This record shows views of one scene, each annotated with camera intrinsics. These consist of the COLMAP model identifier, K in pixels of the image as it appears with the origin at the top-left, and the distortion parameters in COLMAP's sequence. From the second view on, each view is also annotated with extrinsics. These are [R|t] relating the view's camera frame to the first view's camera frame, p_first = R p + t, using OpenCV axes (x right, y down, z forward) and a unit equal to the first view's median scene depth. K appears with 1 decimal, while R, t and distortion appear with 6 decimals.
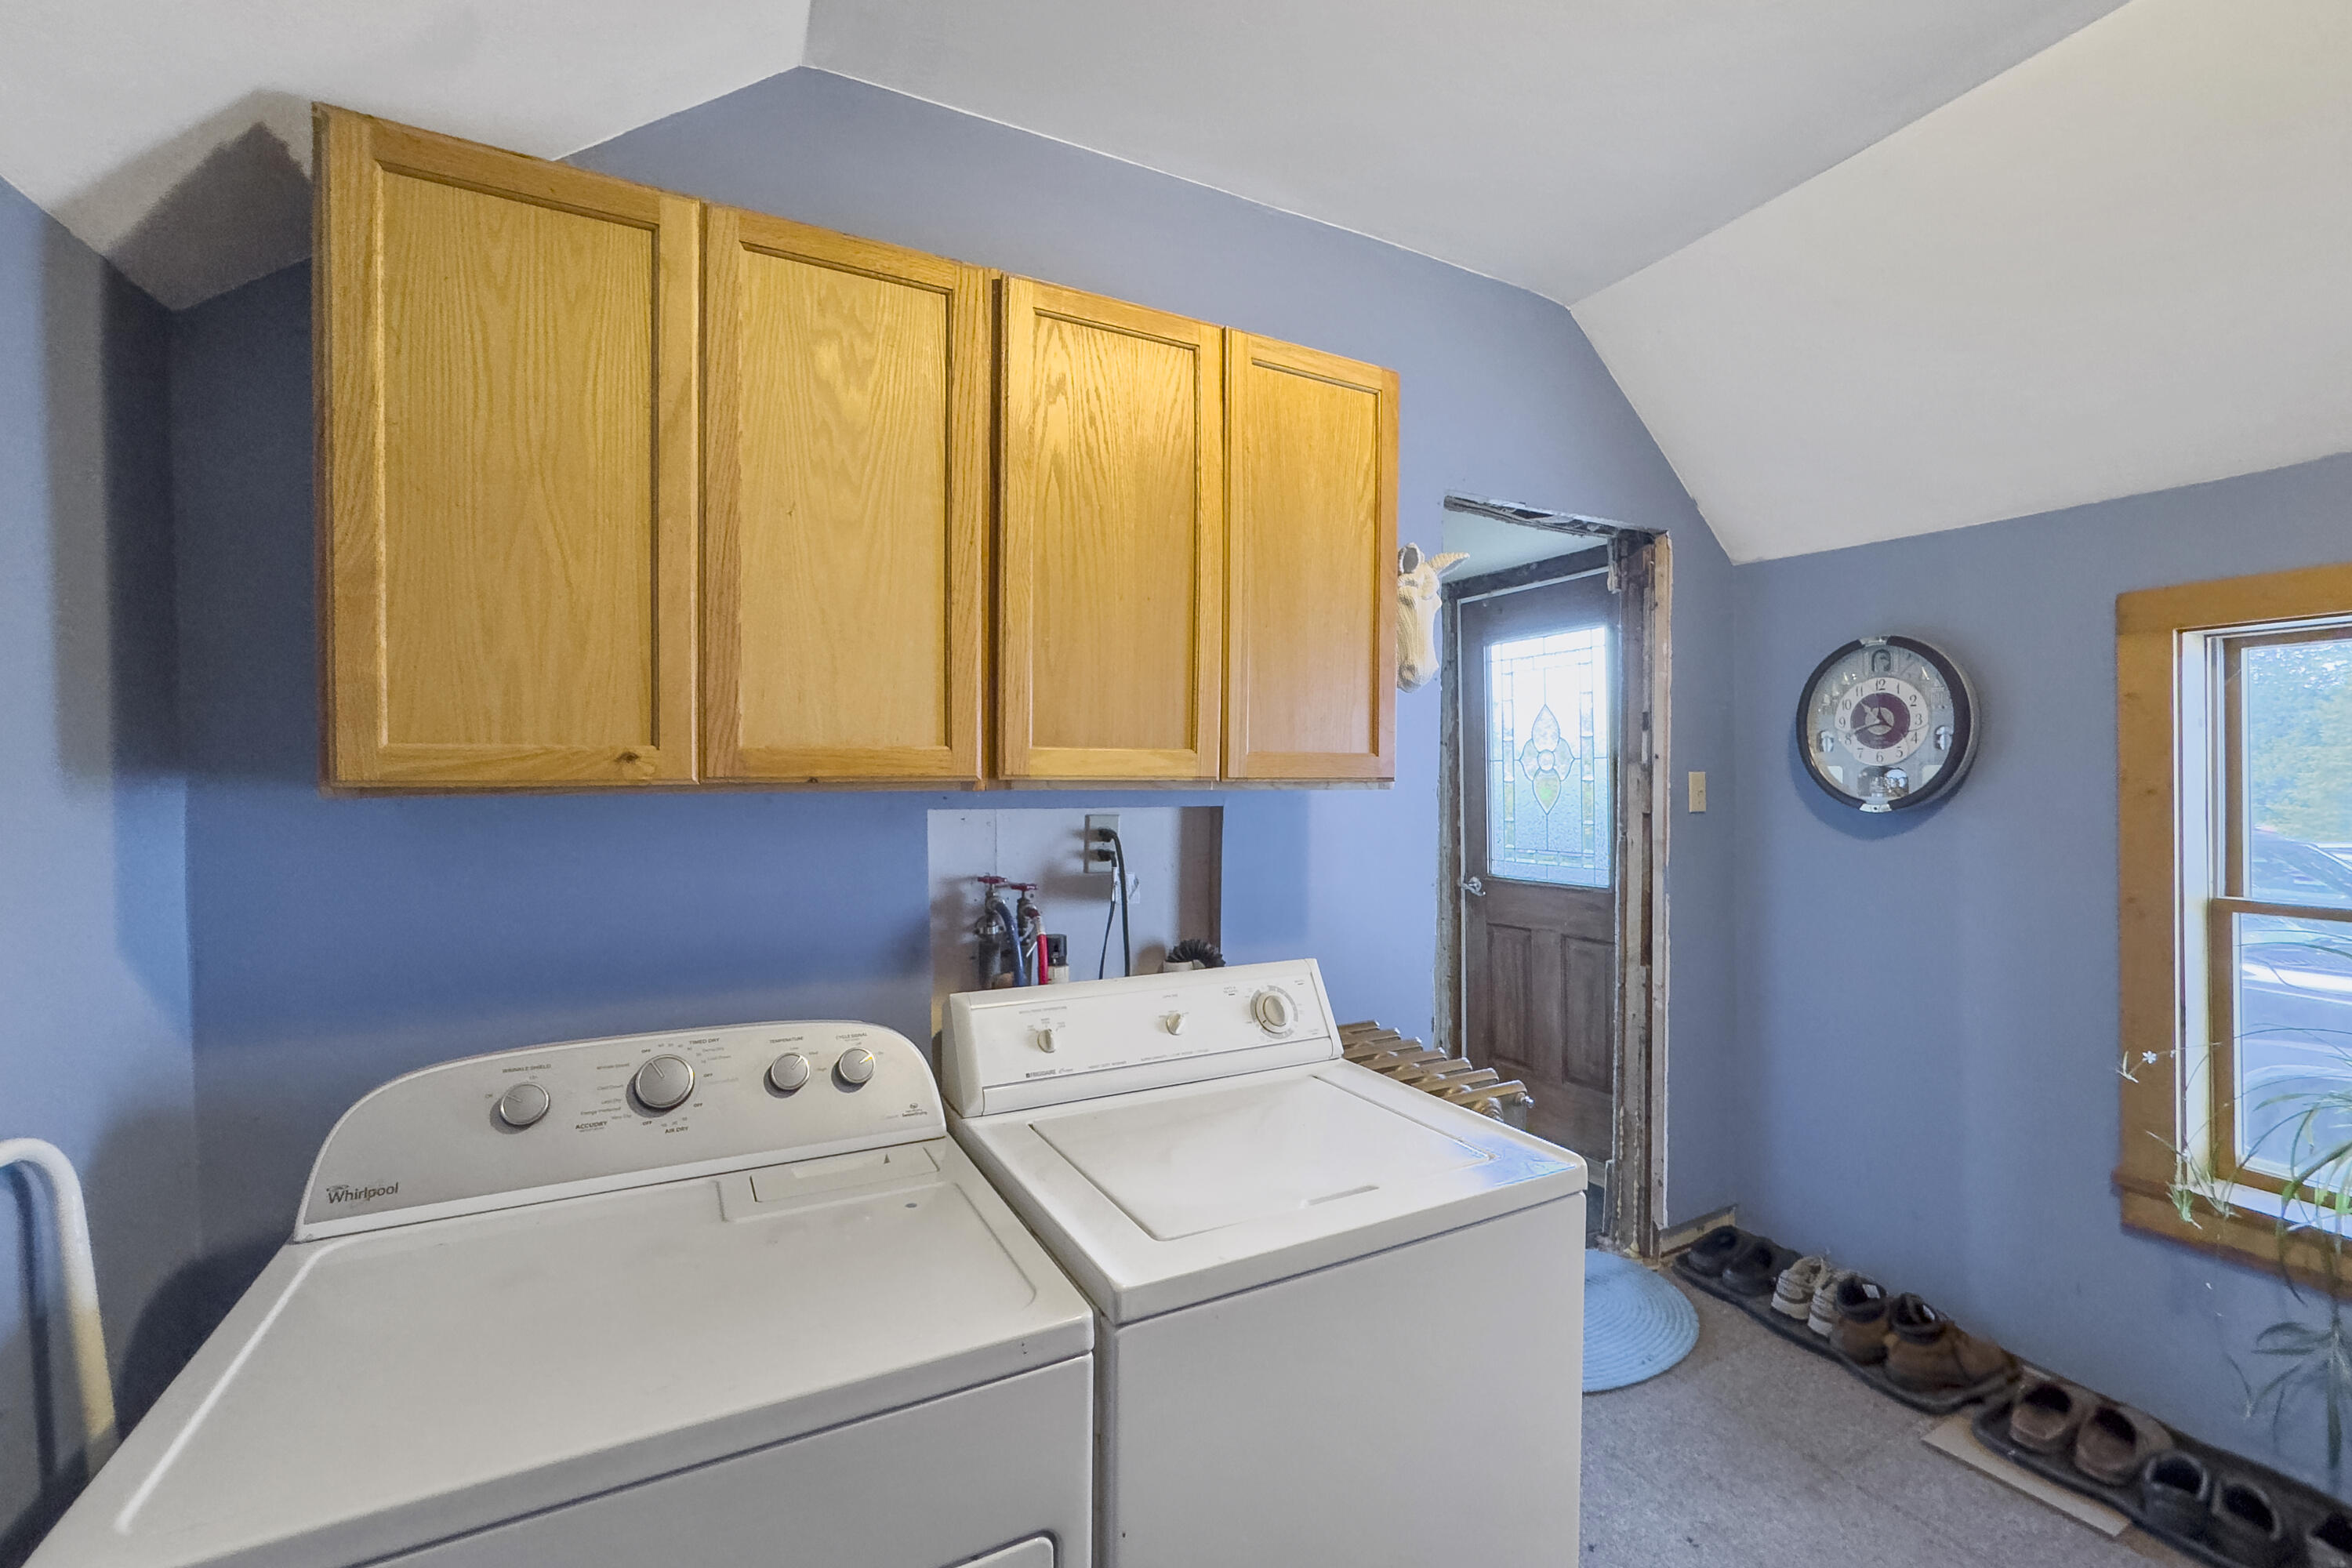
lens RADIAL K [[971.1, 0, 1166.2], [0, 971.1, 771.5], [0, 0, 1]] dist [-0.001205, 0.000200]
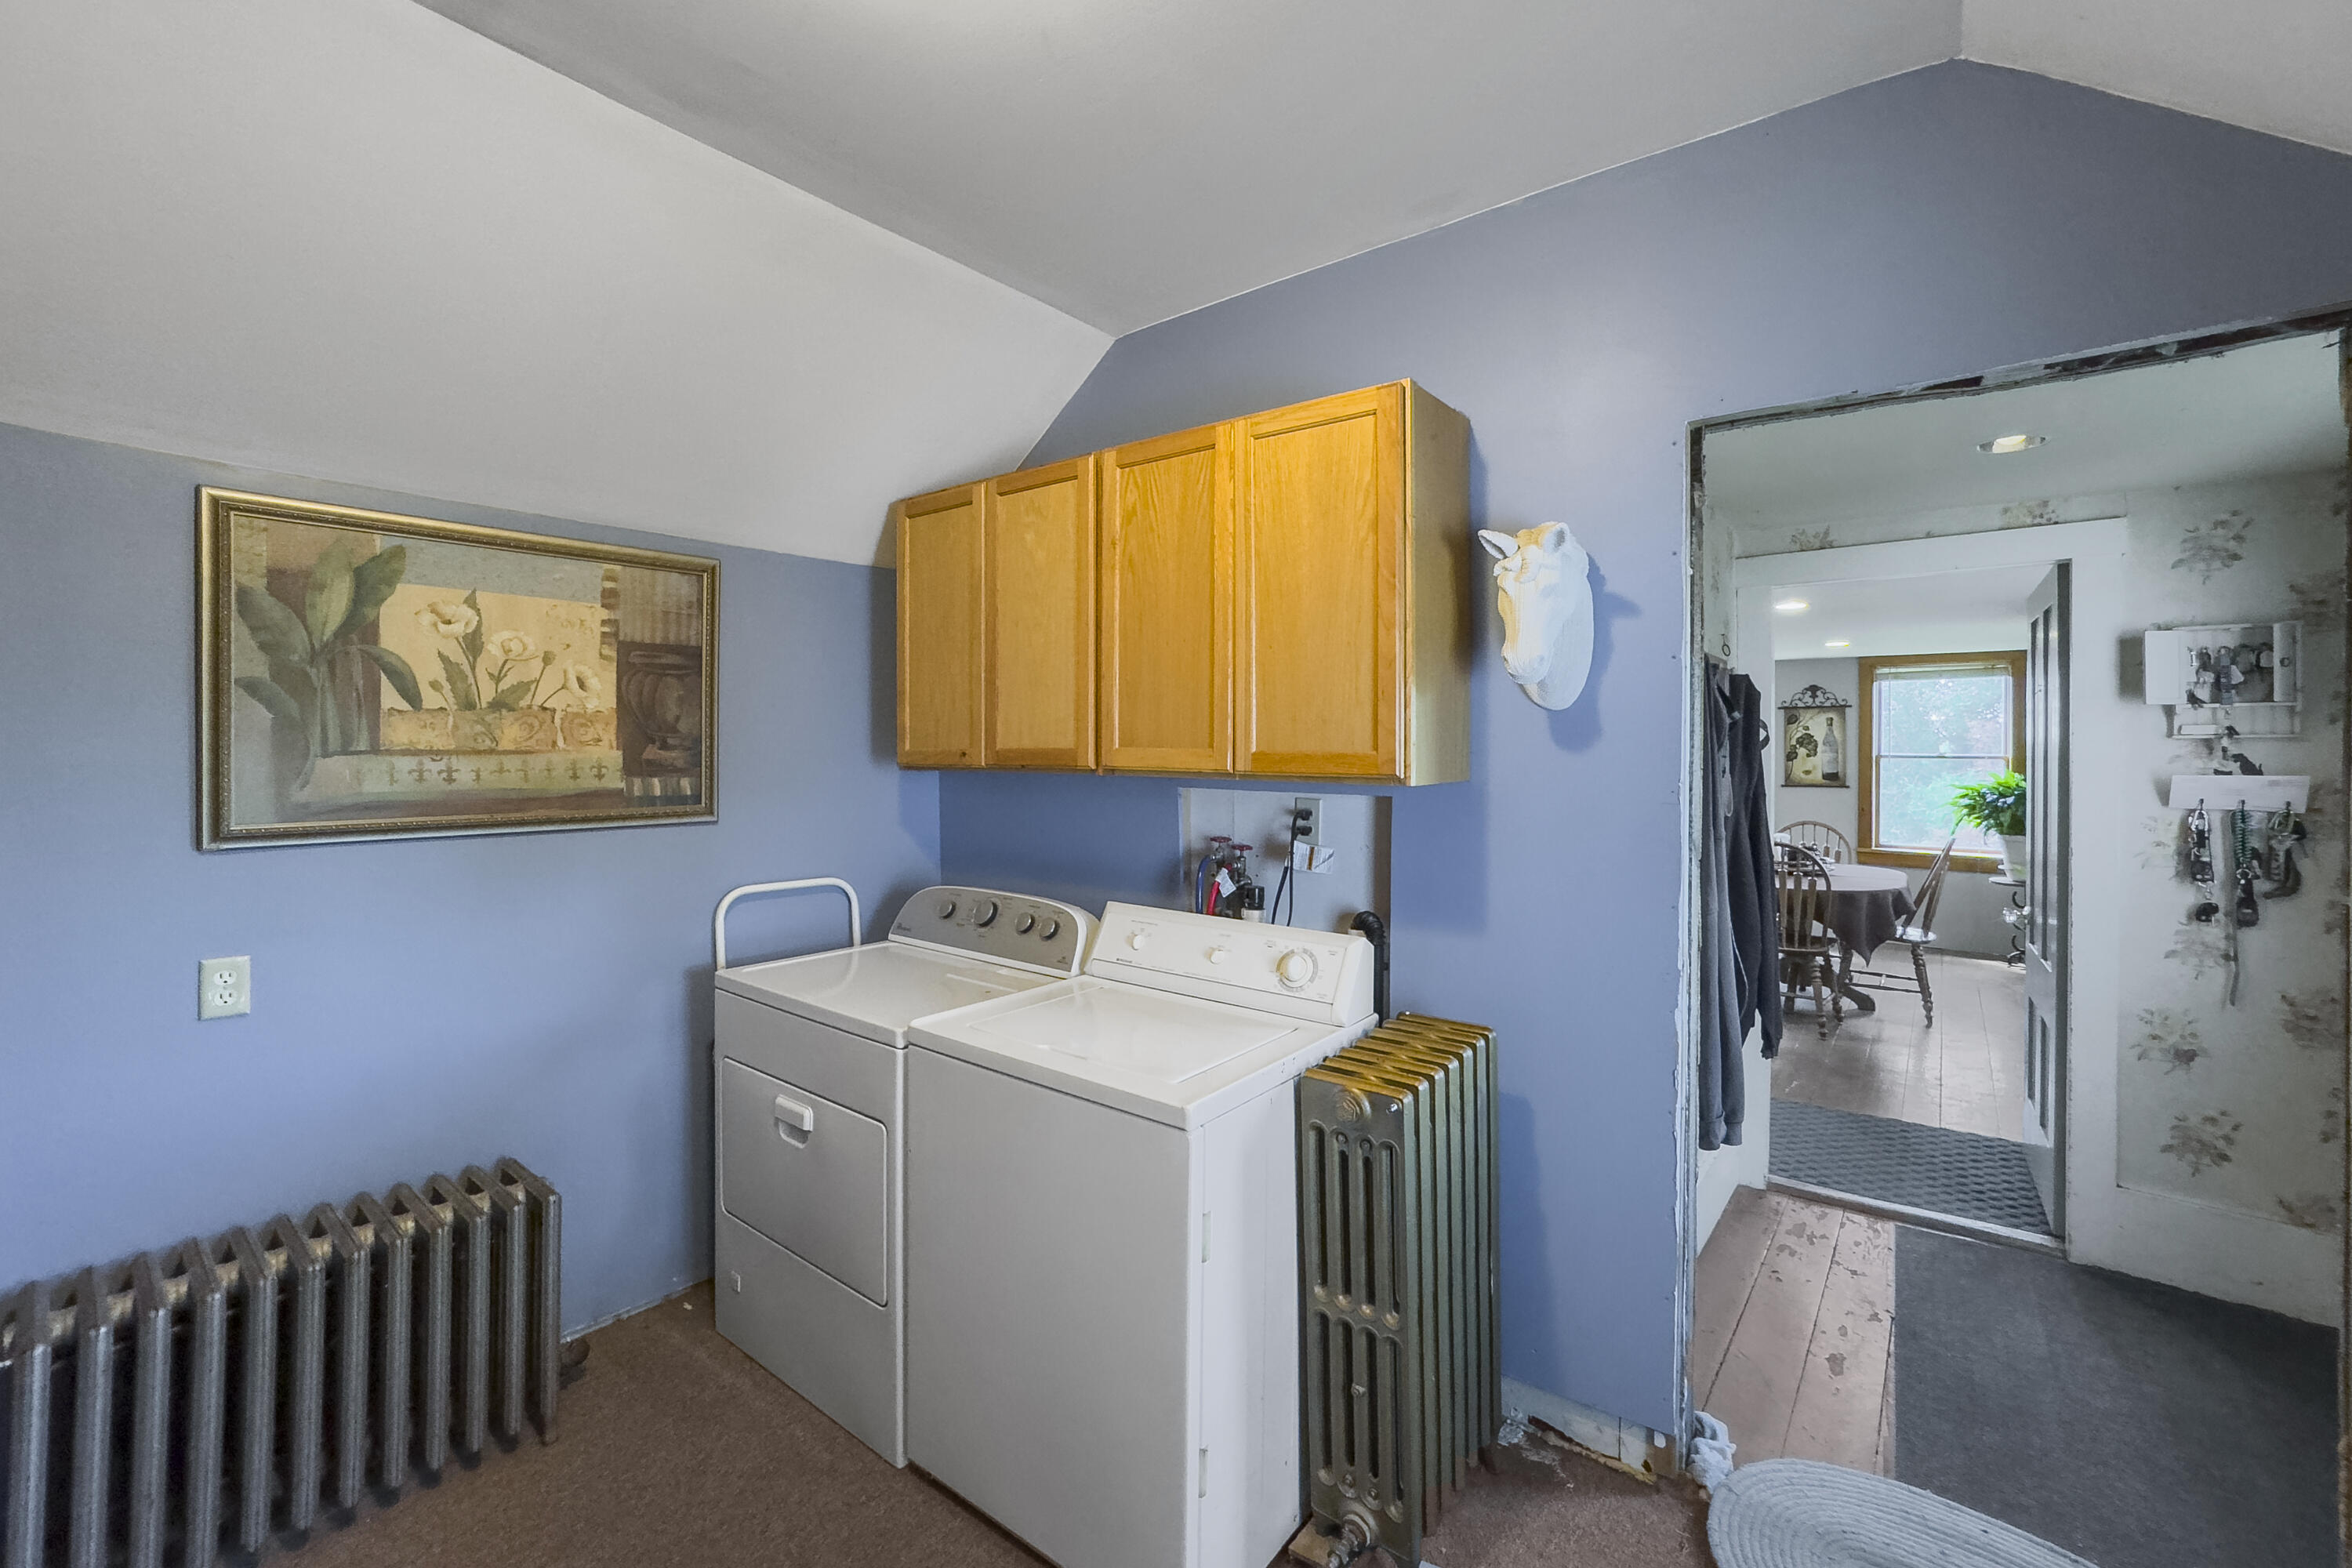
lens RADIAL K [[971.1, 0, 1176.8], [0, 971.1, 744.1], [0, 0, 1]] dist [-0.001205, 0.000200]
pose [[0.420246, 0.002141, -0.907408, 1.144542], [-0.004695, 0.999989, 0.000185, -0.028036], [0.907398, 0.004183, 0.420252, 0.376006]]
